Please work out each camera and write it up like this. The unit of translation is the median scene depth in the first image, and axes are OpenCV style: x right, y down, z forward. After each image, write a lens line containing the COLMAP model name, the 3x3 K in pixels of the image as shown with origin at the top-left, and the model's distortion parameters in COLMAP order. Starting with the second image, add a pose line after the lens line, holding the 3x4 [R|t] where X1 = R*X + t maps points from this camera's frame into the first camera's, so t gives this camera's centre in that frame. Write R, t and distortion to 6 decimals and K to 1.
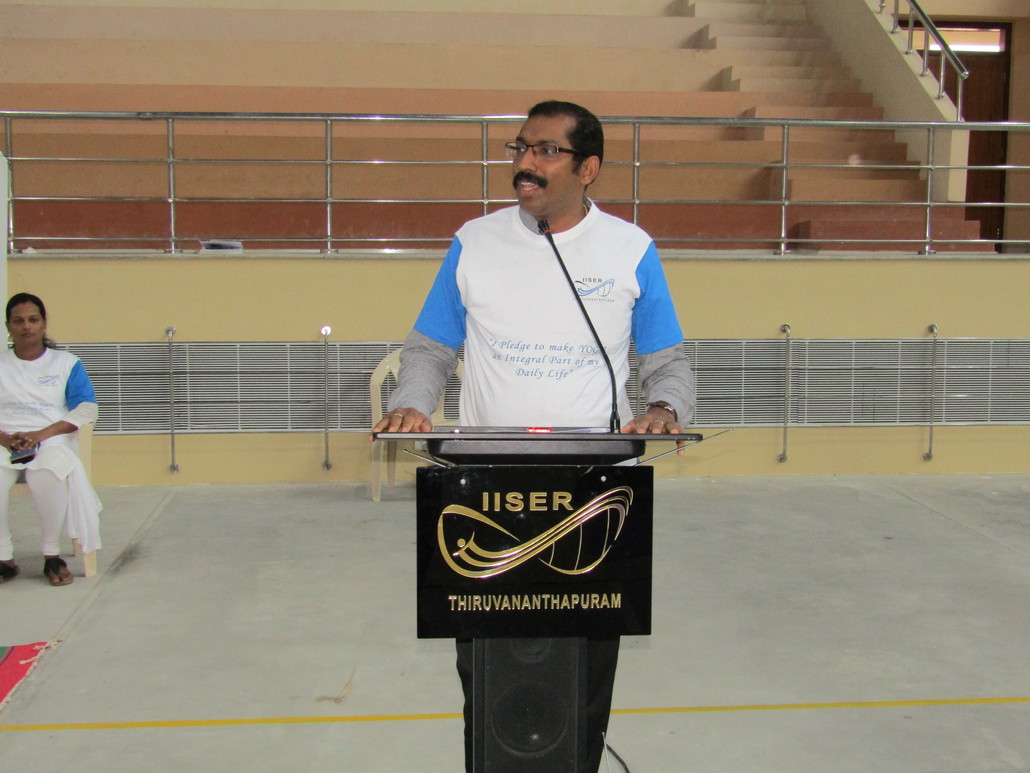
lens RADIAL K [[1415.7, 0, 515.0], [0, 1415.7, 386.5], [0, 0, 1]] dist [0.007035, -0.004377]
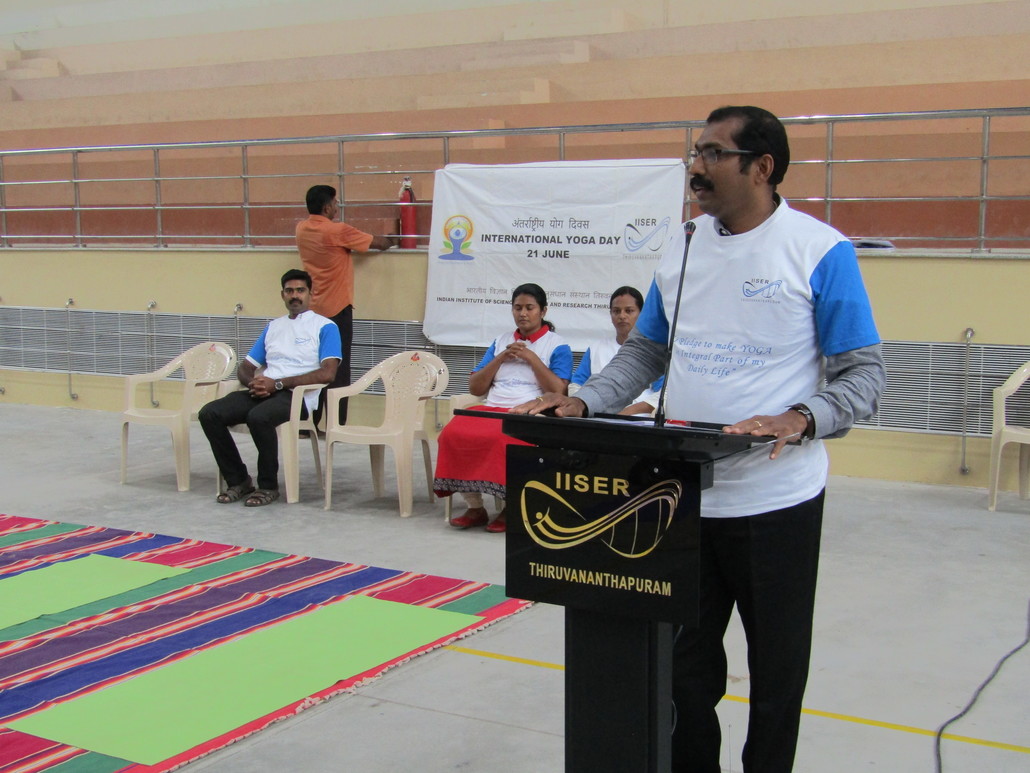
lens RADIAL K [[1403.9, 0, 514.4], [0, 1403.9, 412.3], [0, 0, 1]] dist [0.020714, 0.028691]
pose [[0.815557, 0.072554, -0.574110, 0.563717], [-0.061072, 0.997360, 0.039286, -0.011500], [0.575445, 0.003022, 0.817835, 0.092383]]
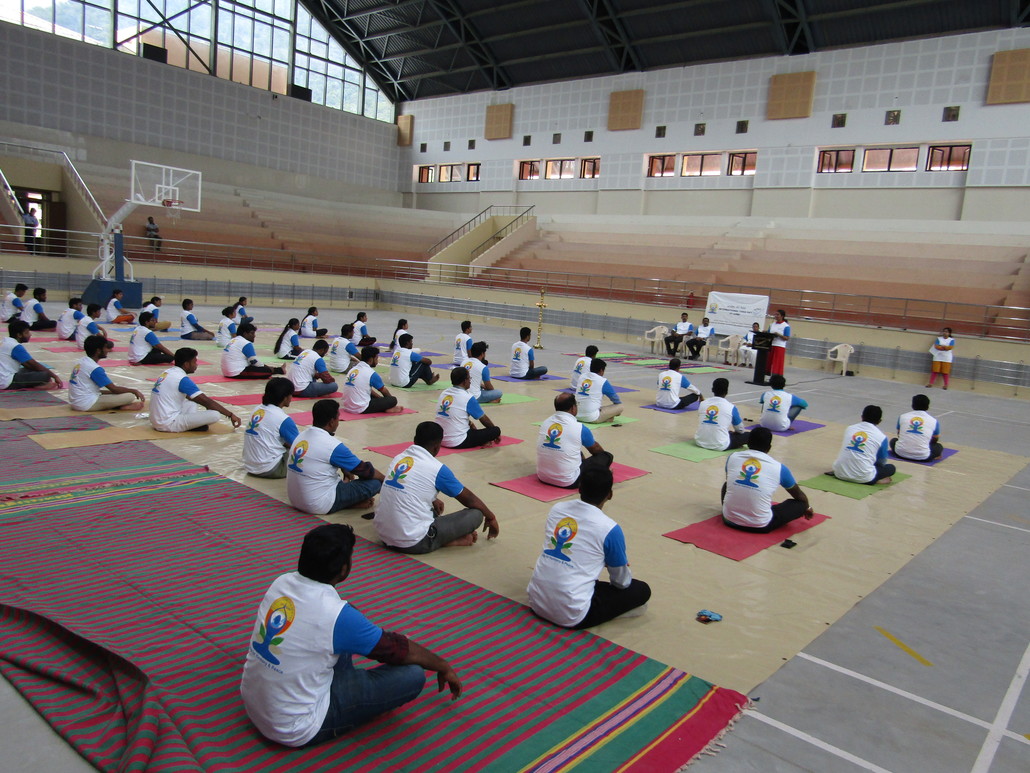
lens RADIAL K [[691.0, 0, 550.2], [0, 691.0, 392.7], [0, 0, 1]] dist [-0.020487, 0.000420]
pose [[0.708411, 0.167695, -0.685589, 2.653002], [-0.163204, 0.983959, 0.072039, 0.392103], [0.686672, 0.060858, 0.724416, -4.131624]]
